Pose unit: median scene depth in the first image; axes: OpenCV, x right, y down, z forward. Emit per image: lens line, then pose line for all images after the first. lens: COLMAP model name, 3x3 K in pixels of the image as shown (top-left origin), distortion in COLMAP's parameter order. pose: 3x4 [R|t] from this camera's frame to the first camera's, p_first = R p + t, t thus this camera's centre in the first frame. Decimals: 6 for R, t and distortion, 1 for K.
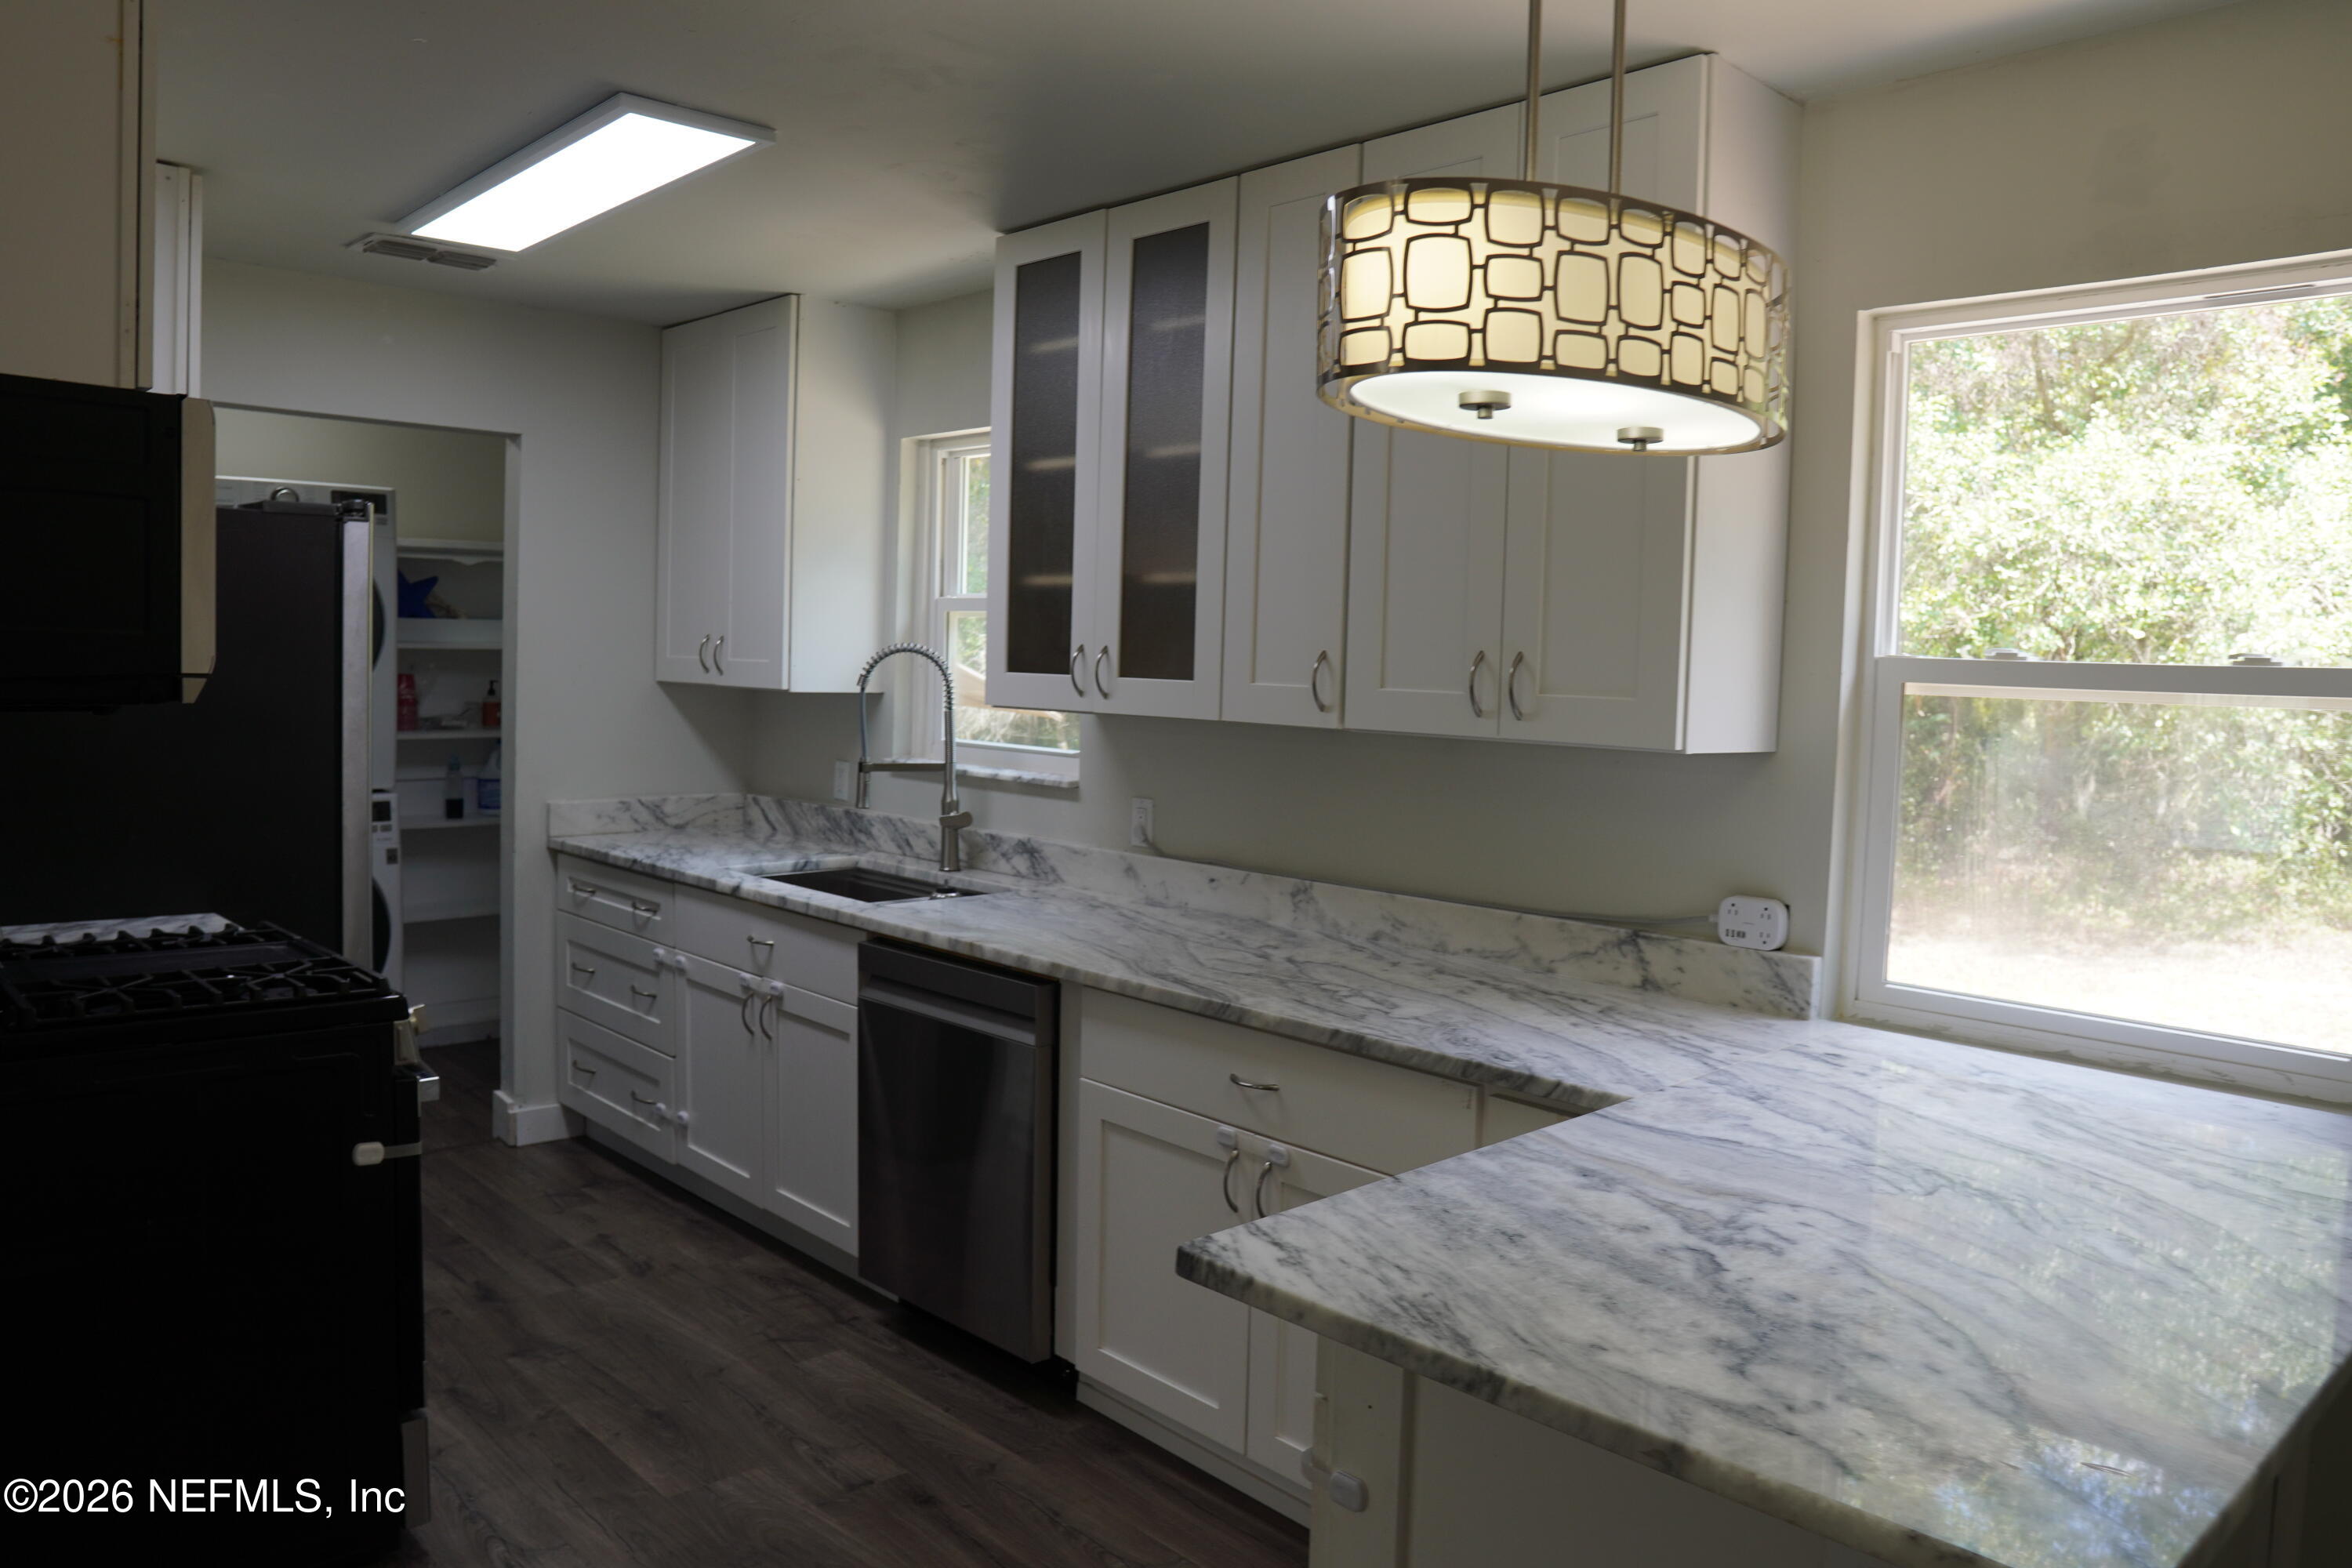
lens RADIAL K [[1628.4, 0, 1176.0], [0, 1628.4, 784.0], [0, 0, 1]] dist [-0.106440, 0.053174]
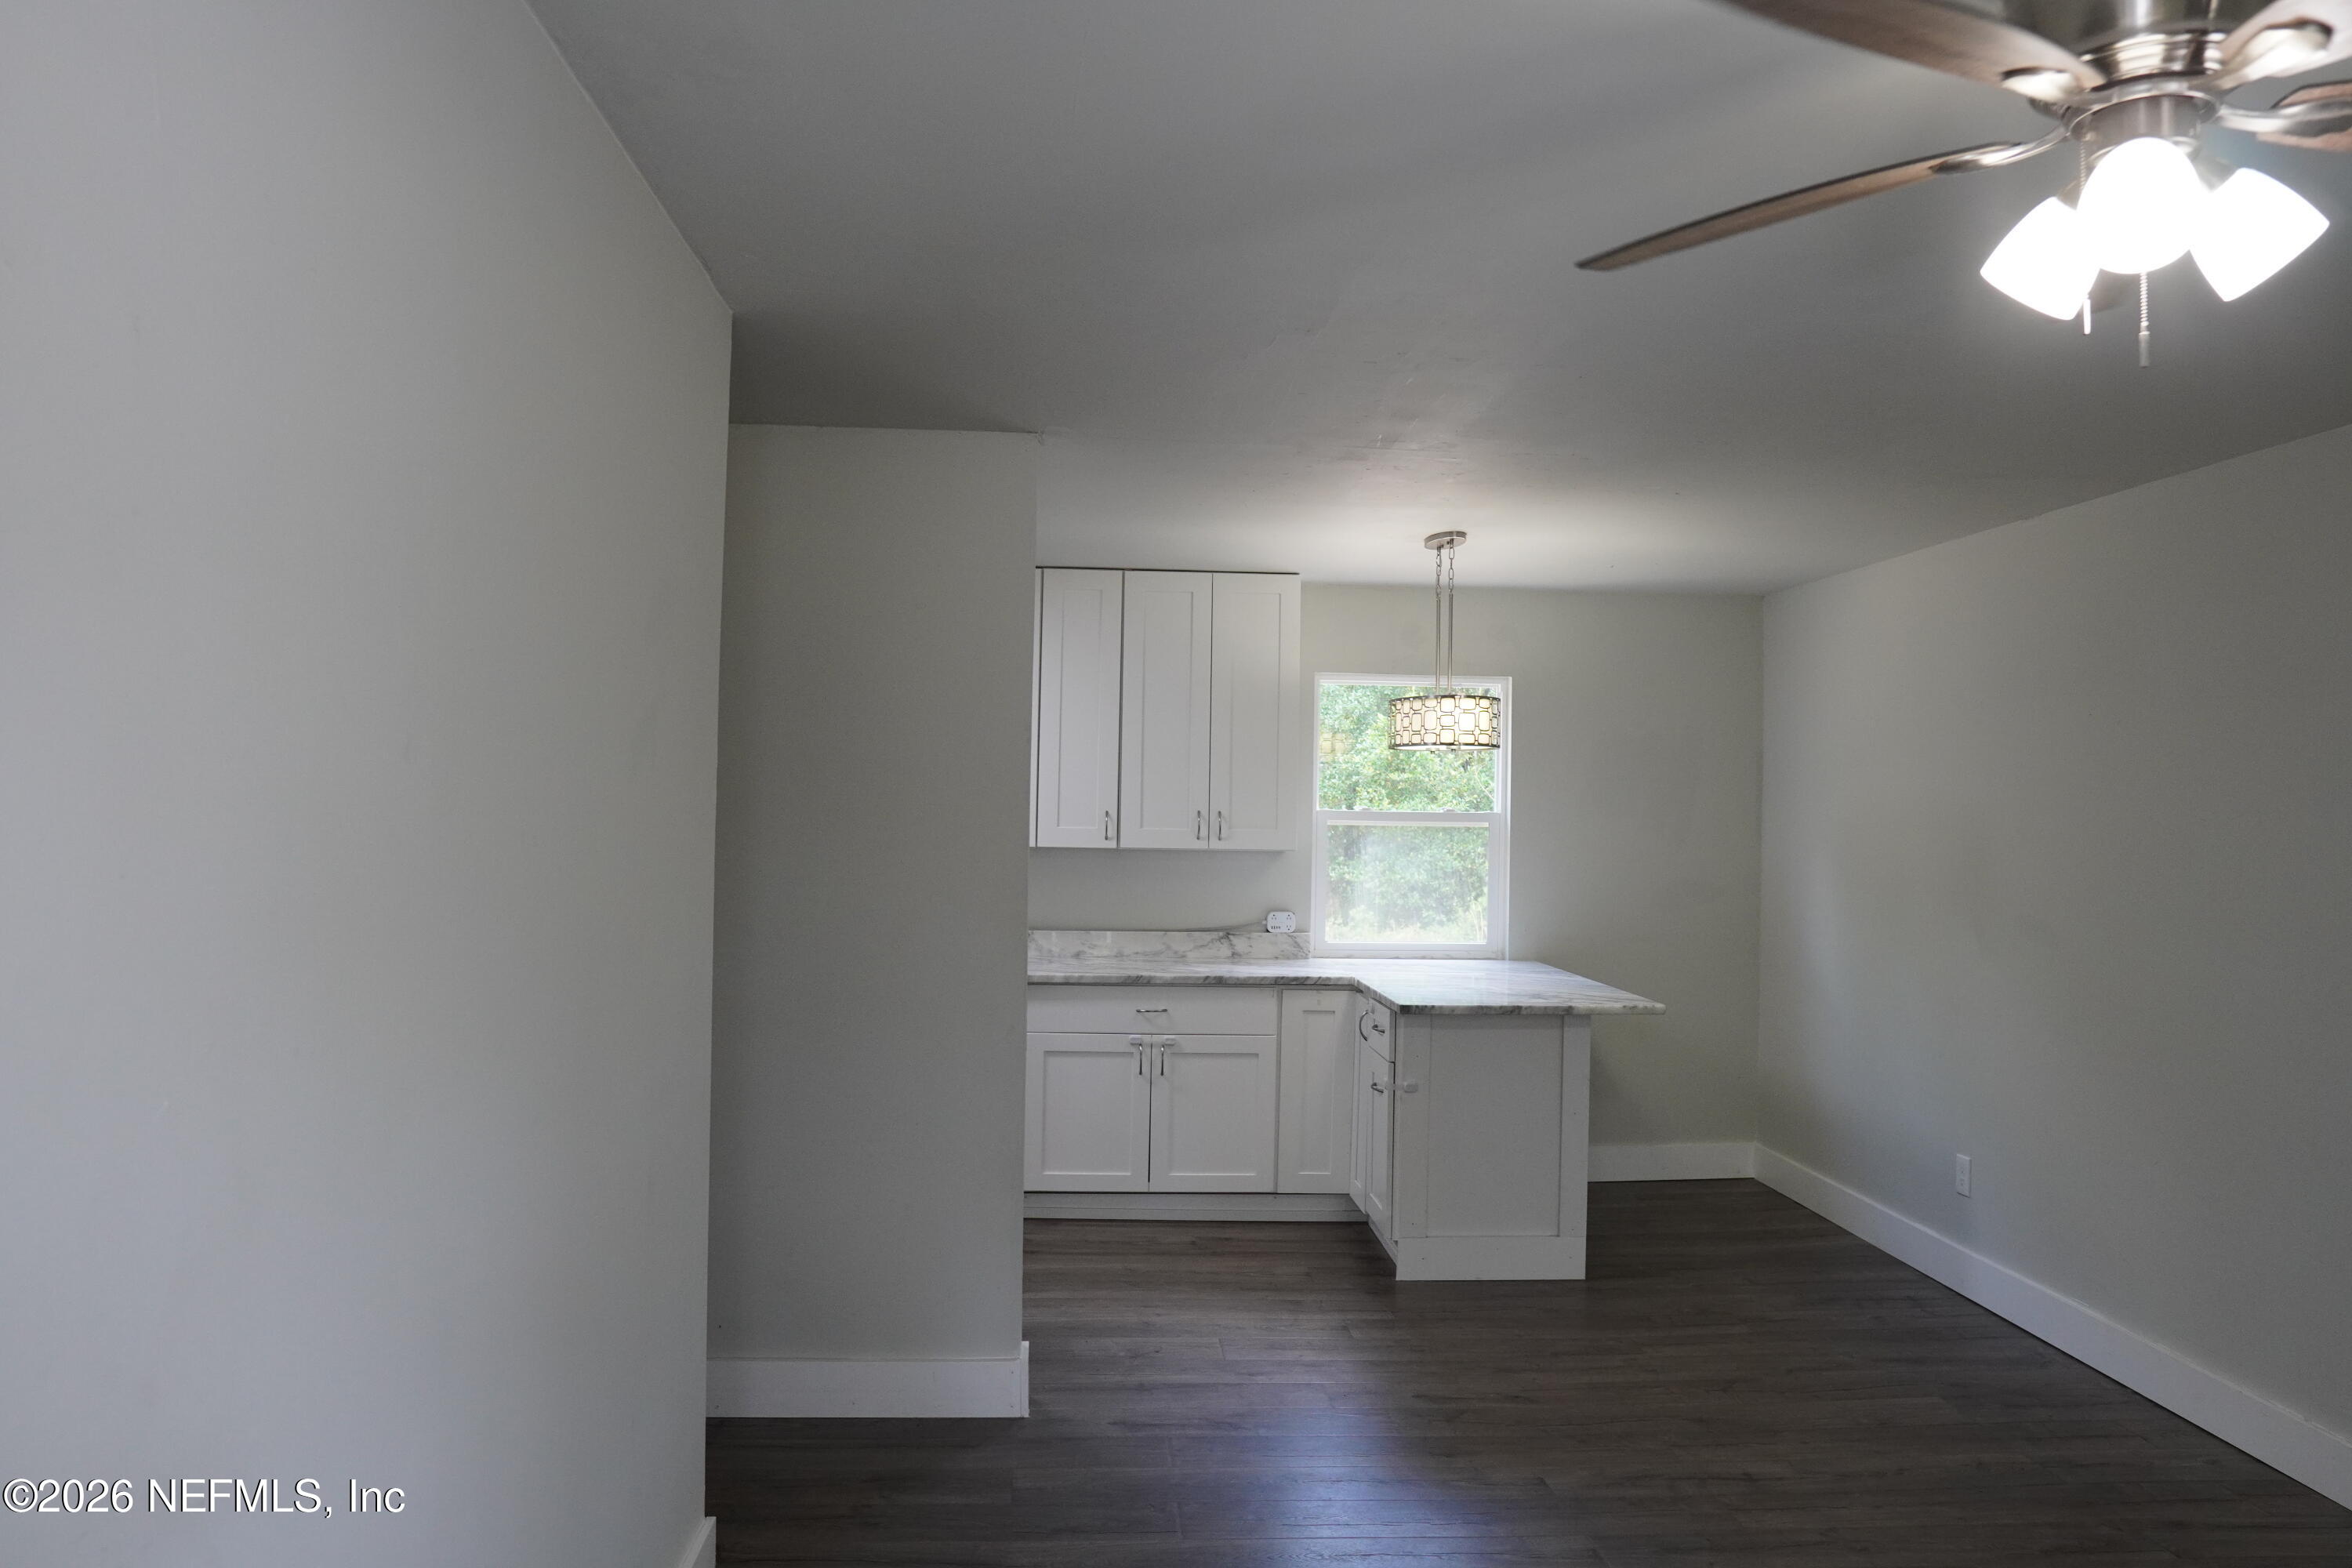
lens RADIAL K [[1628.4, 0, 1176.0], [0, 1628.4, 784.0], [0, 0, 1]] dist [-0.106440, 0.053174]
pose [[0.695371, -0.017438, 0.718440, -1.461580], [0.058192, 0.997789, -0.032105, -0.048500], [-0.716291, 0.064132, 0.694848, -0.559295]]
